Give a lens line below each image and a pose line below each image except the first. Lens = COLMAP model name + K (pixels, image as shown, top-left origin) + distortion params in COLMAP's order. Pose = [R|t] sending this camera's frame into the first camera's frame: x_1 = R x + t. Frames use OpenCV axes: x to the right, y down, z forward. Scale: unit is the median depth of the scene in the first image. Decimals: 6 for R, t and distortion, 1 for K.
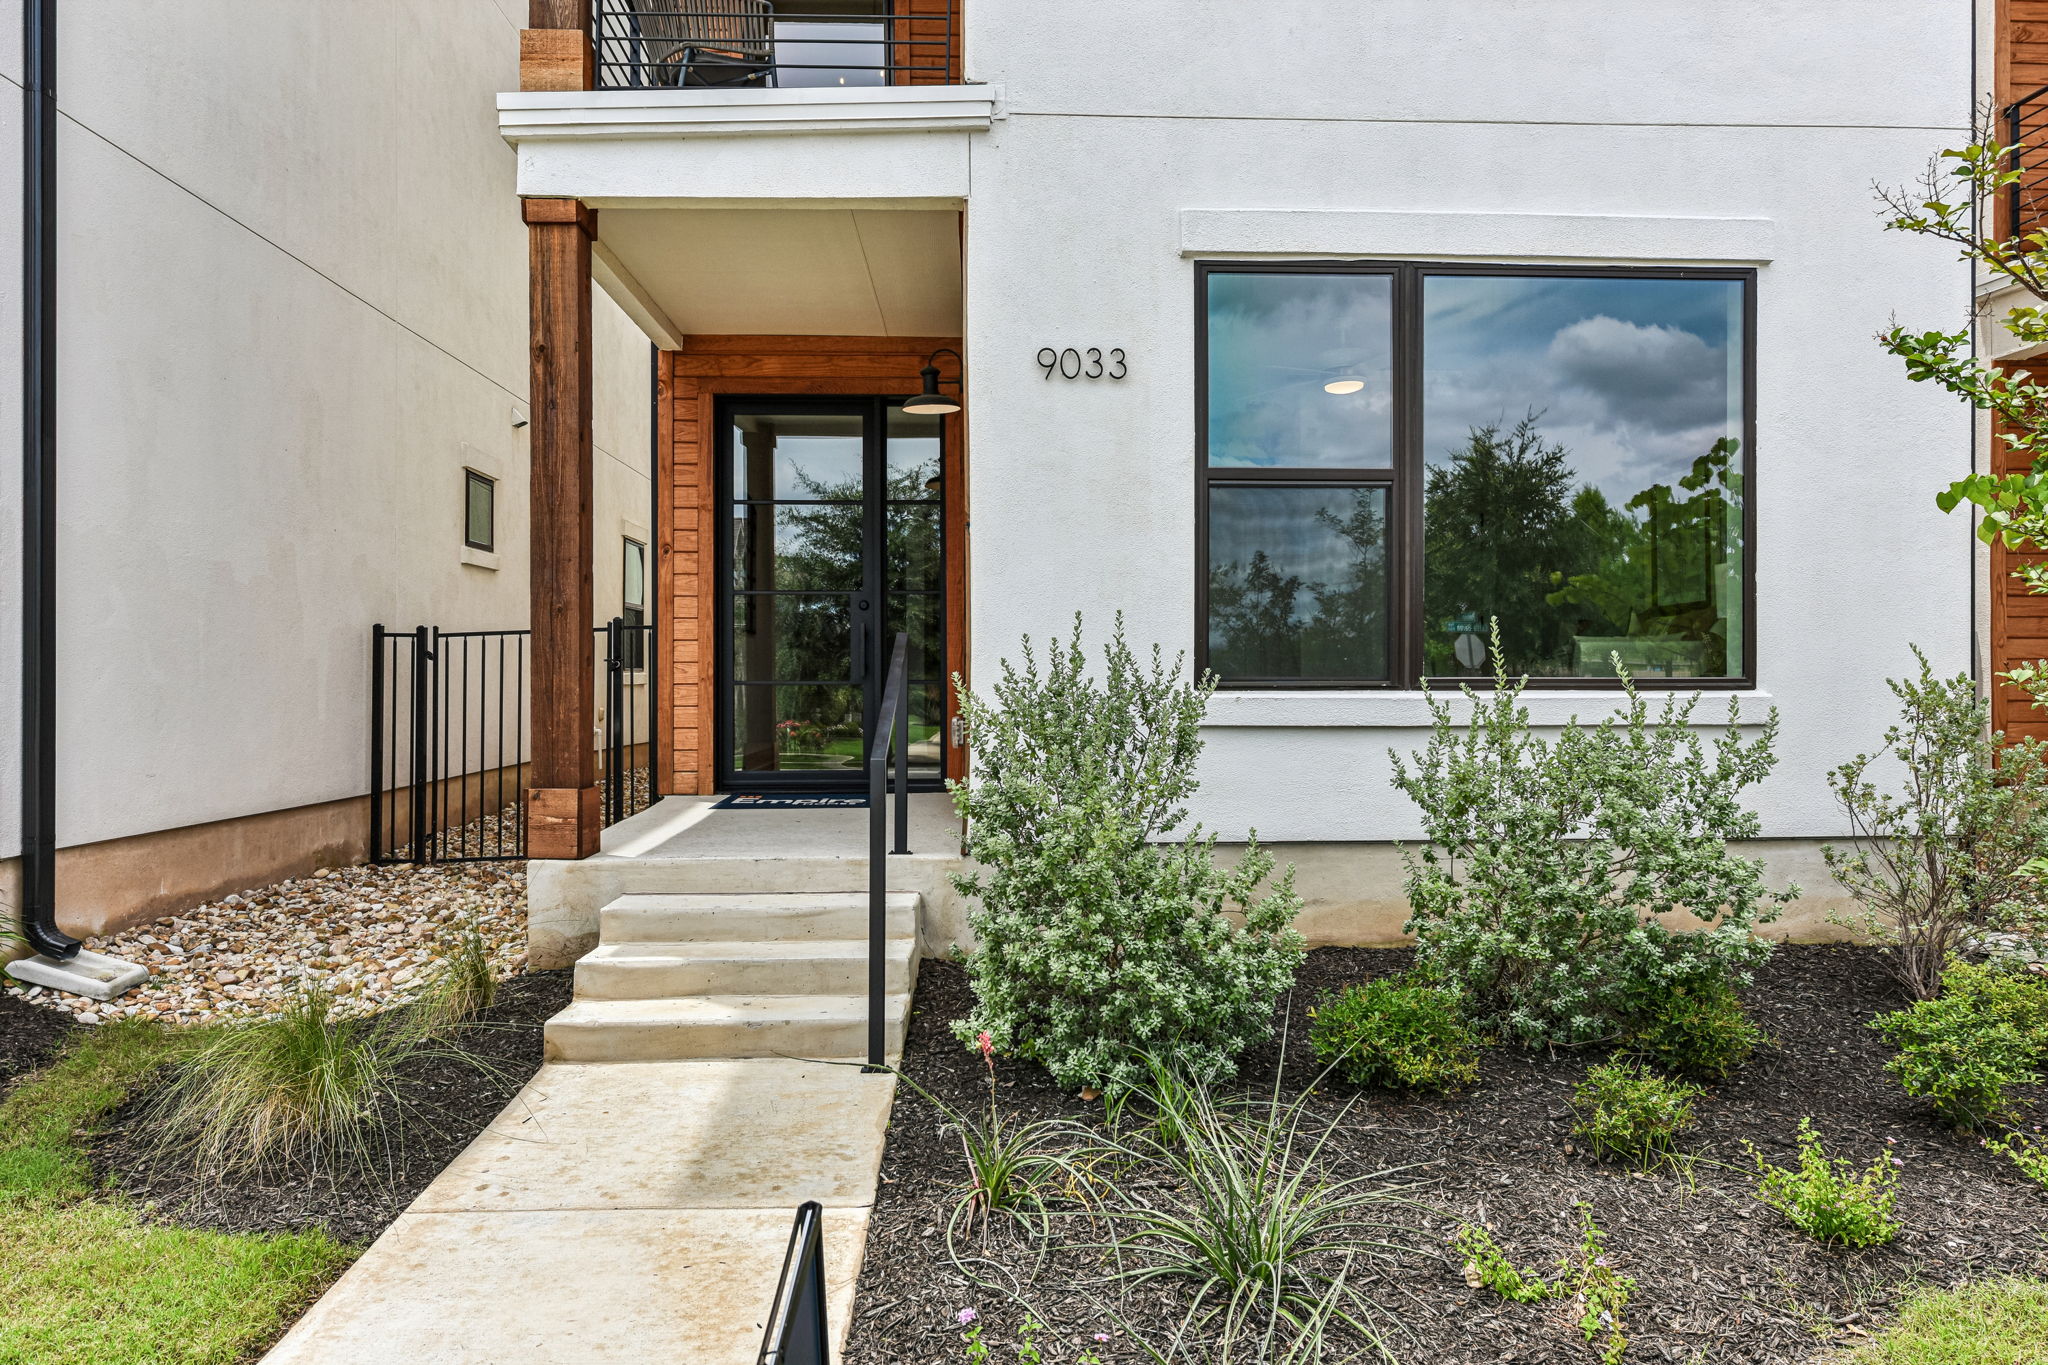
lens RADIAL K [[1279.2, 0, 1020.2], [0, 1279.2, 682.9], [0, 0, 1]] dist [0.000216, 0.002030]
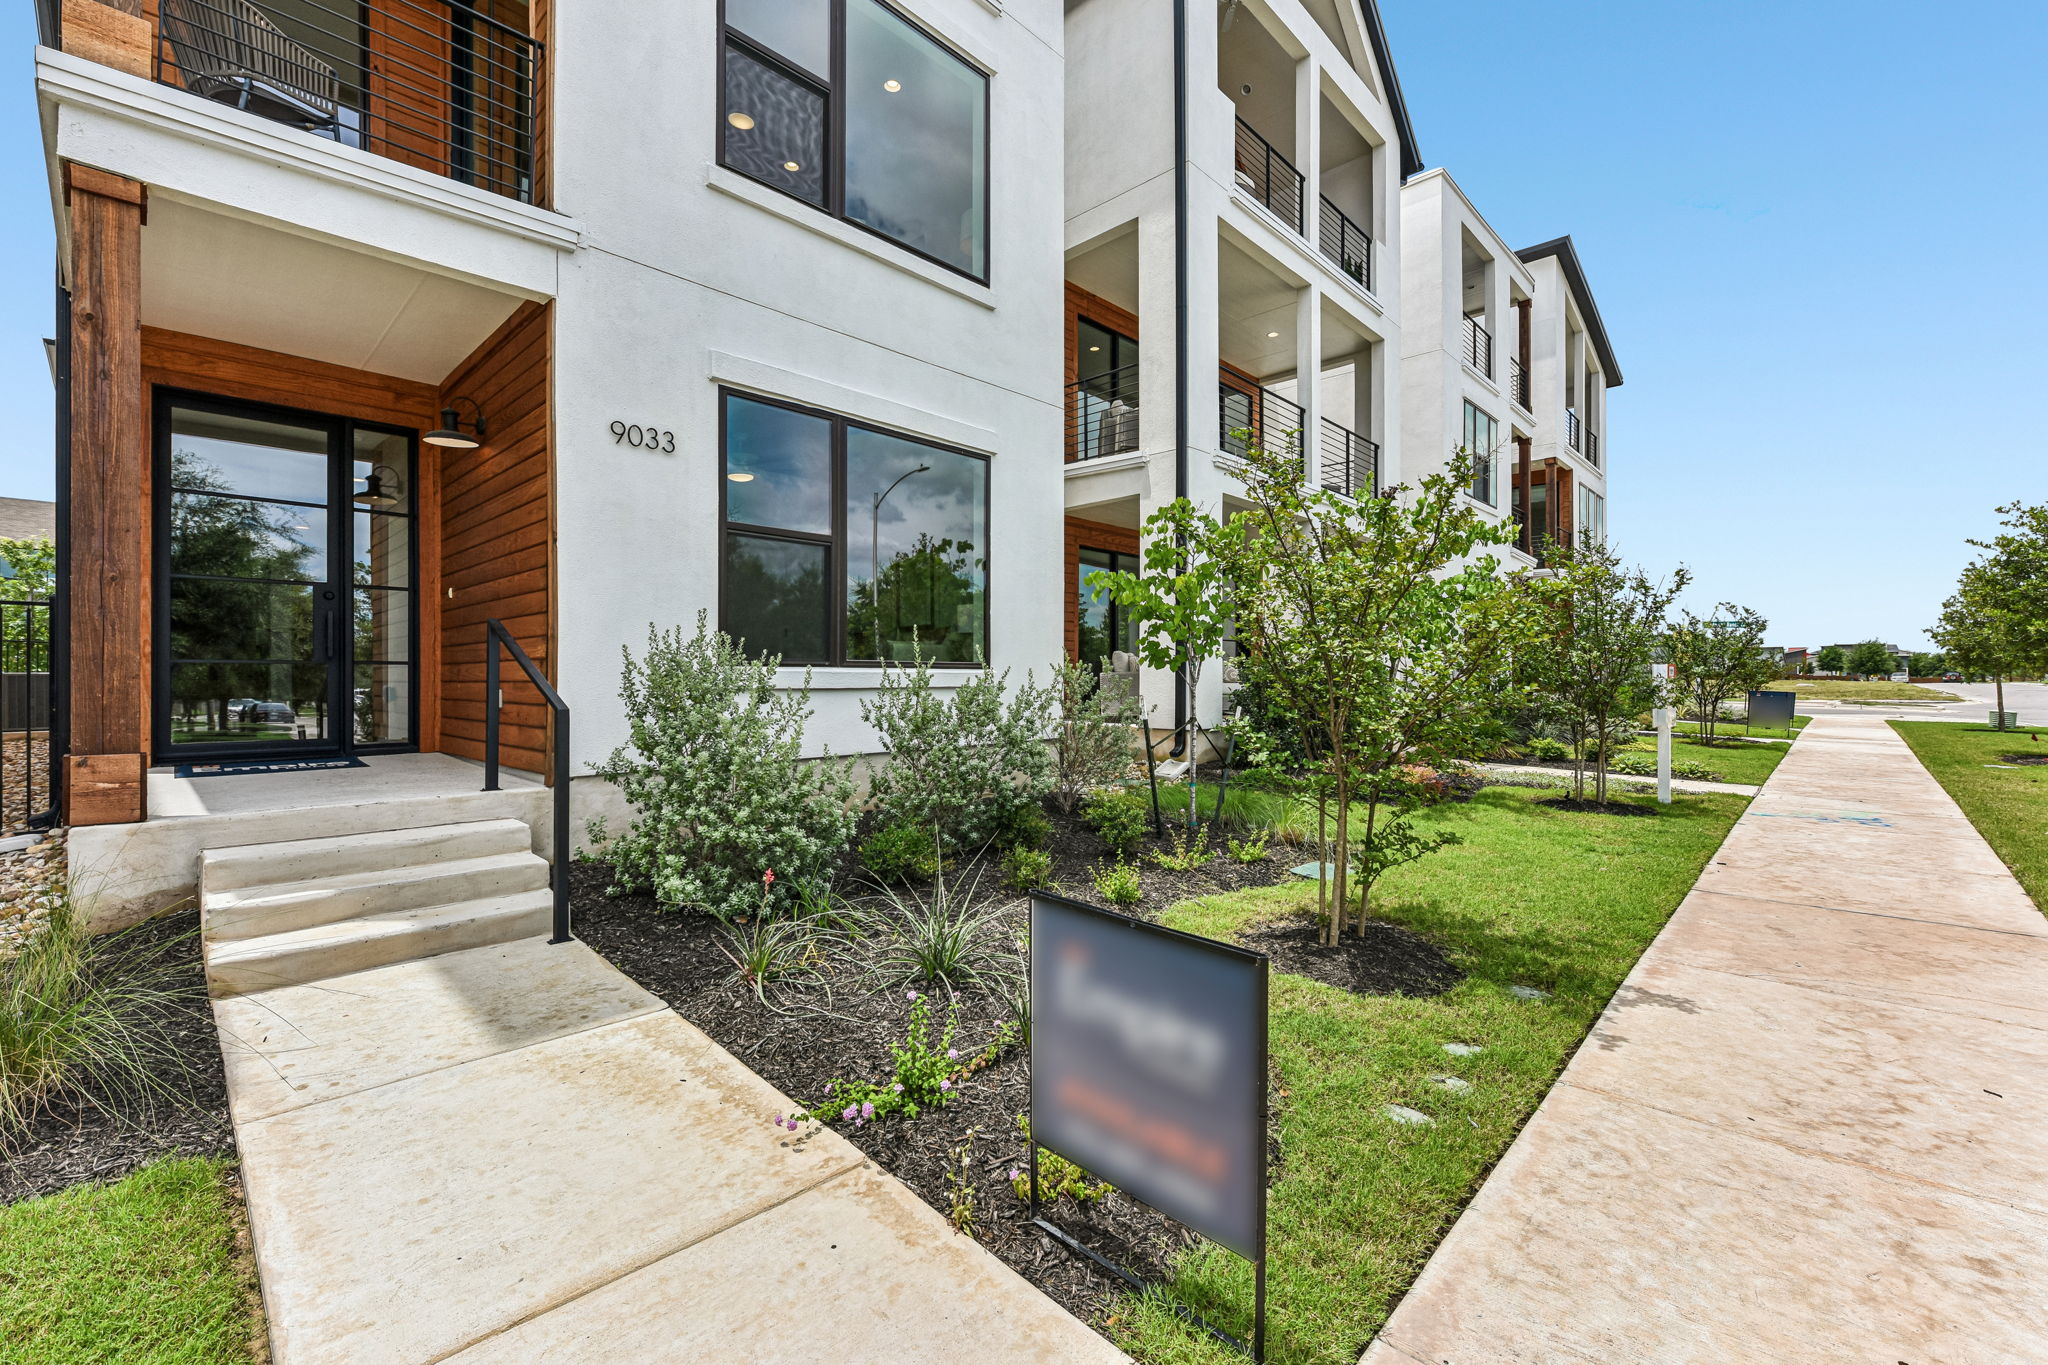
lens RADIAL K [[852.6, 0, 1024.6], [0, 852.6, 676.9], [0, 0, 1]] dist [-0.003790, -0.000921]
pose [[0.722683, 0.003390, 0.691171, -0.304630], [-0.000906, 0.999992, -0.003957, 0.023248], [-0.691179, 0.002234, 0.722680, 0.013973]]
